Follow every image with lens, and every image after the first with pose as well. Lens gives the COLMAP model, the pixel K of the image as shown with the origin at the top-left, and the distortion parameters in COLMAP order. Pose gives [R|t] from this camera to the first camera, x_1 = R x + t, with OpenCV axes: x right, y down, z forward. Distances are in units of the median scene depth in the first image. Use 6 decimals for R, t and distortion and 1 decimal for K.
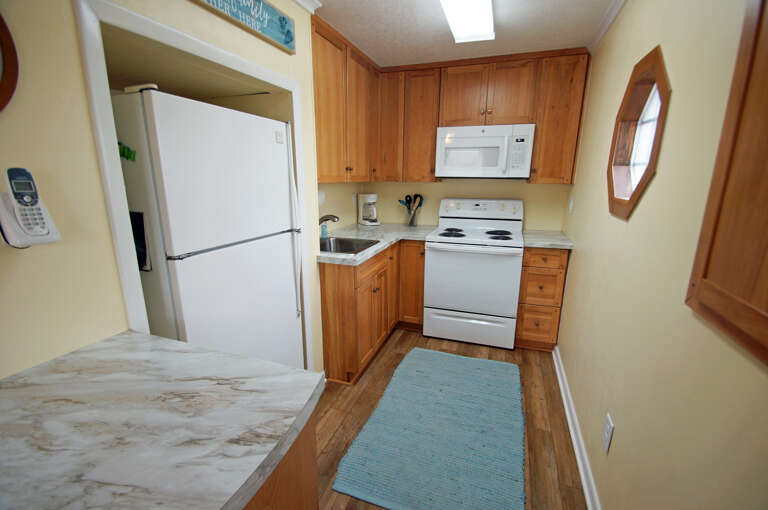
lens RADIAL K [[338.0, 0, 383.3], [0, 338.0, 263.6], [0, 0, 1]] dist [0.008663, -0.015184]
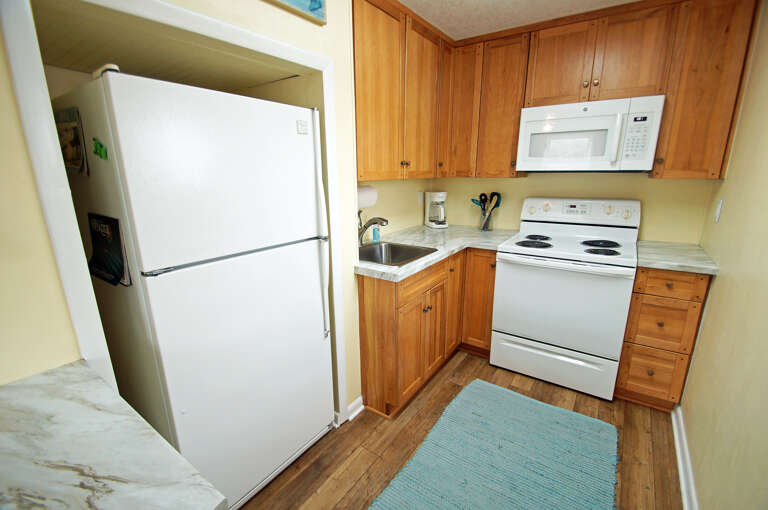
lens RADIAL K [[338.0, 0, 383.3], [0, 338.0, 263.6], [0, 0, 1]] dist [0.008663, -0.015184]
pose [[0.964665, 0.055322, -0.257606, 0.075949], [-0.051663, 0.998445, 0.020956, -0.041655], [0.258365, -0.006906, 0.966023, 0.156694]]
